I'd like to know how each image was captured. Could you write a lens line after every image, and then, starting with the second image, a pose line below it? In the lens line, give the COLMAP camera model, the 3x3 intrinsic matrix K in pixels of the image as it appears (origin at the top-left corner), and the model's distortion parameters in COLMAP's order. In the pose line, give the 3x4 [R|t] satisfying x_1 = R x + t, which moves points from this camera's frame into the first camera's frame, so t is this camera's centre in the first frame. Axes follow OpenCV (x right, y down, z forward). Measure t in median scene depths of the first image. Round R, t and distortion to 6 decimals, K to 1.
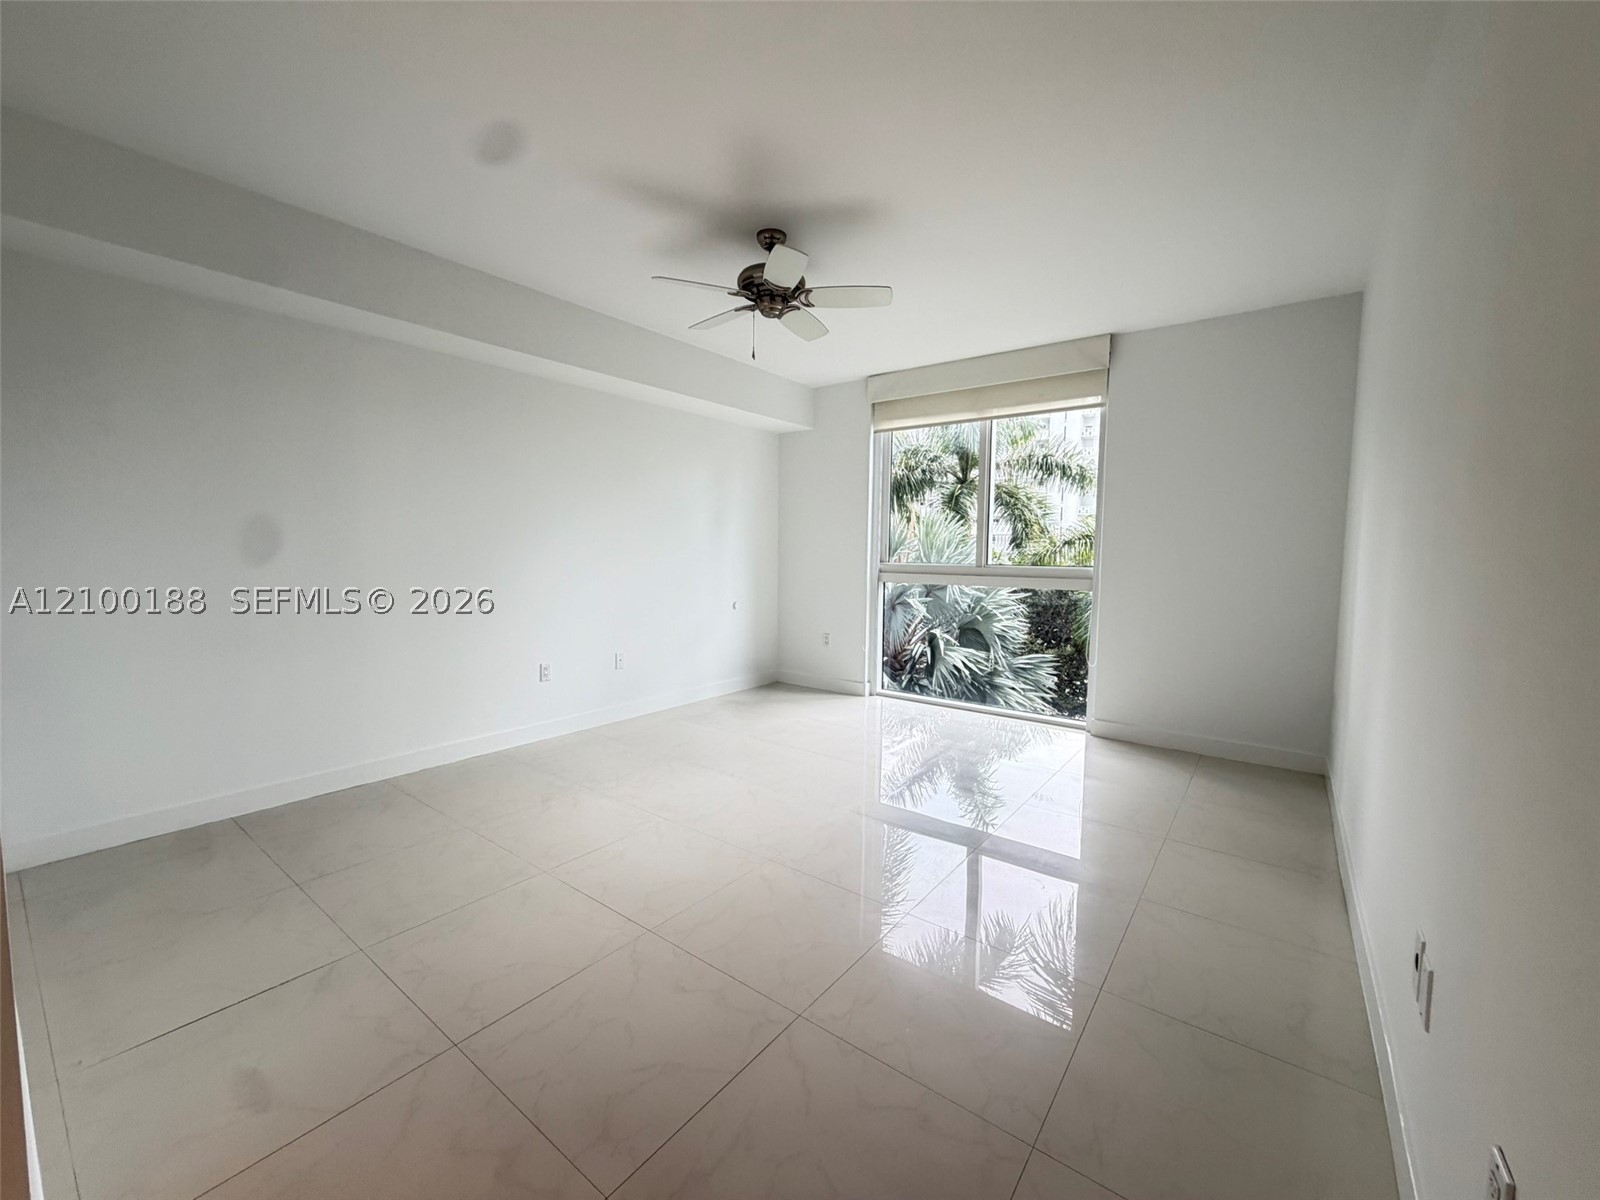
lens RADIAL K [[638.6, 0, 796.3], [0, 638.6, 598.2], [0, 0, 1]] dist [0.002424, -0.001048]
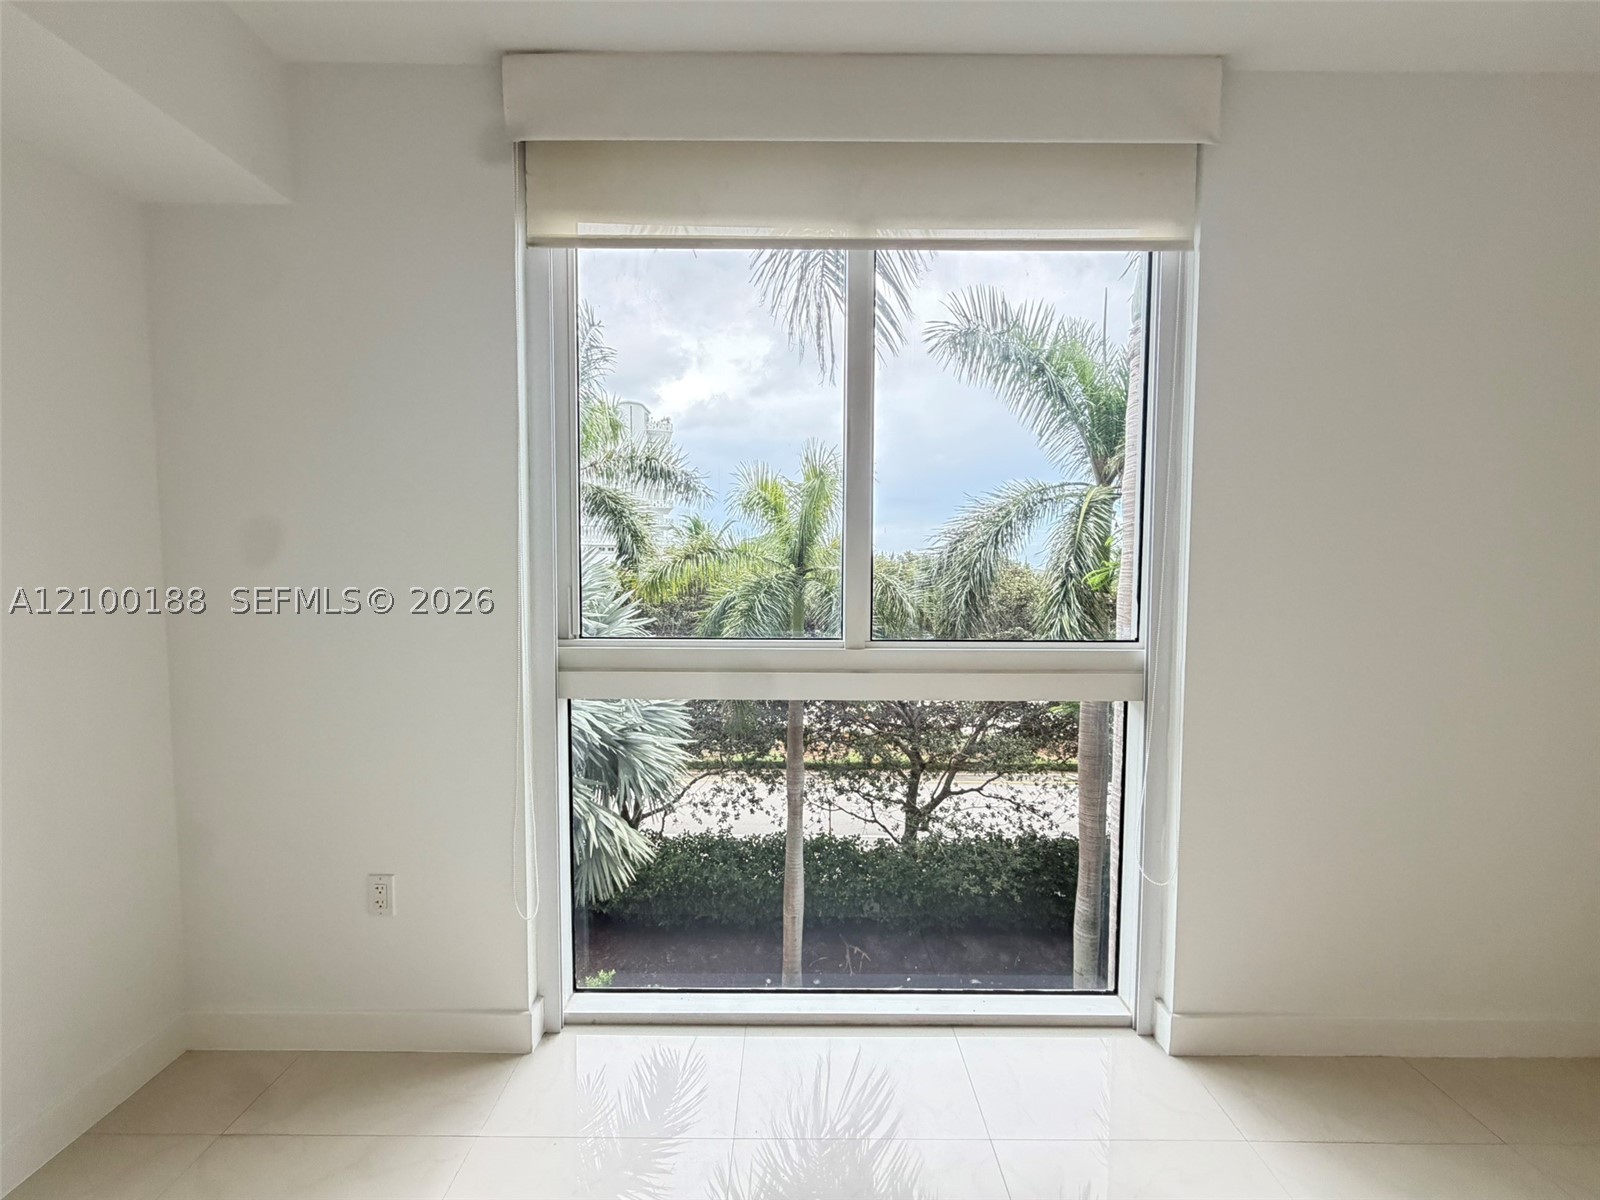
lens RADIAL K [[638.6, 0, 796.3], [0, 638.6, 598.2], [0, 0, 1]] dist [0.002424, -0.001048]
pose [[0.794268, -0.040626, 0.606208, 0.010337], [0.050383, 0.998730, 0.000919, -0.028387], [-0.605476, 0.029813, 0.795305, 0.253706]]
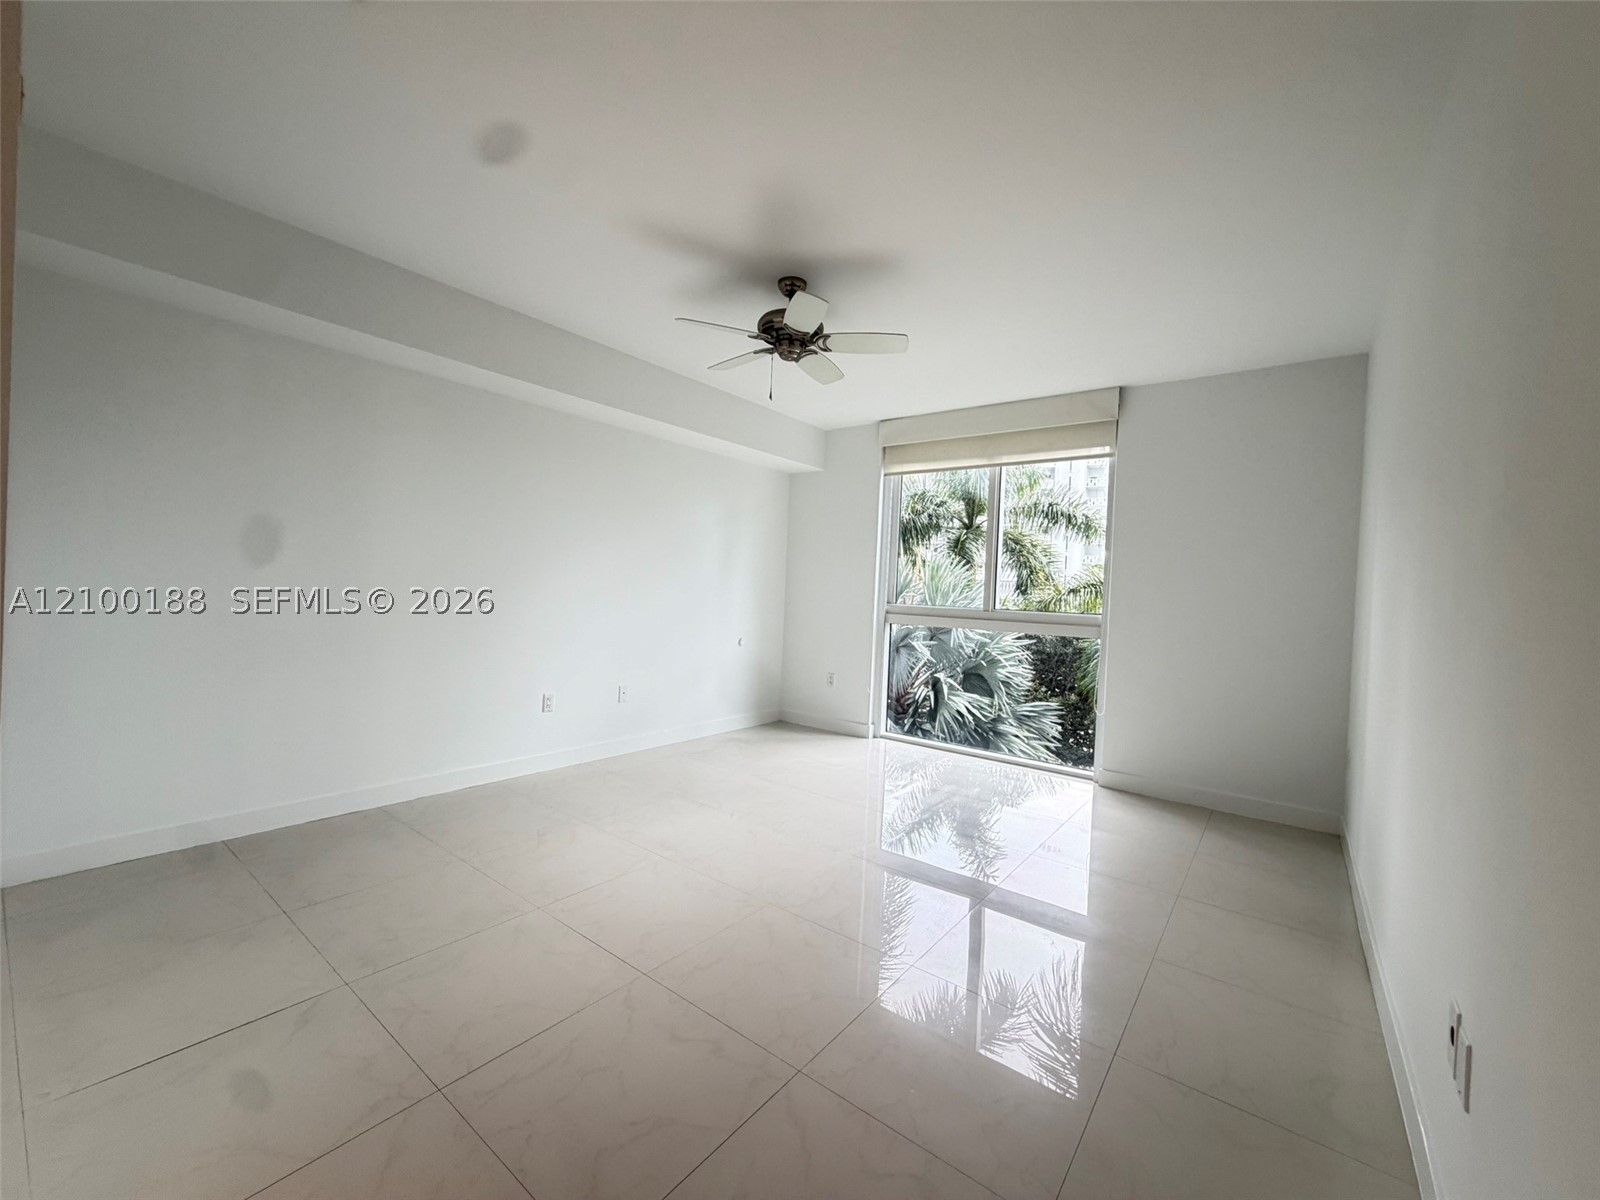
lens RADIAL K [[638.6, 0, 796.3], [0, 638.6, 598.2], [0, 0, 1]] dist [0.002424, -0.001048]
pose [[0.999457, 0.032390, -0.006120, -0.001967], [-0.032707, 0.997556, -0.061748, 0.000763], [0.004105, 0.061915, 0.998073, 0.000305]]
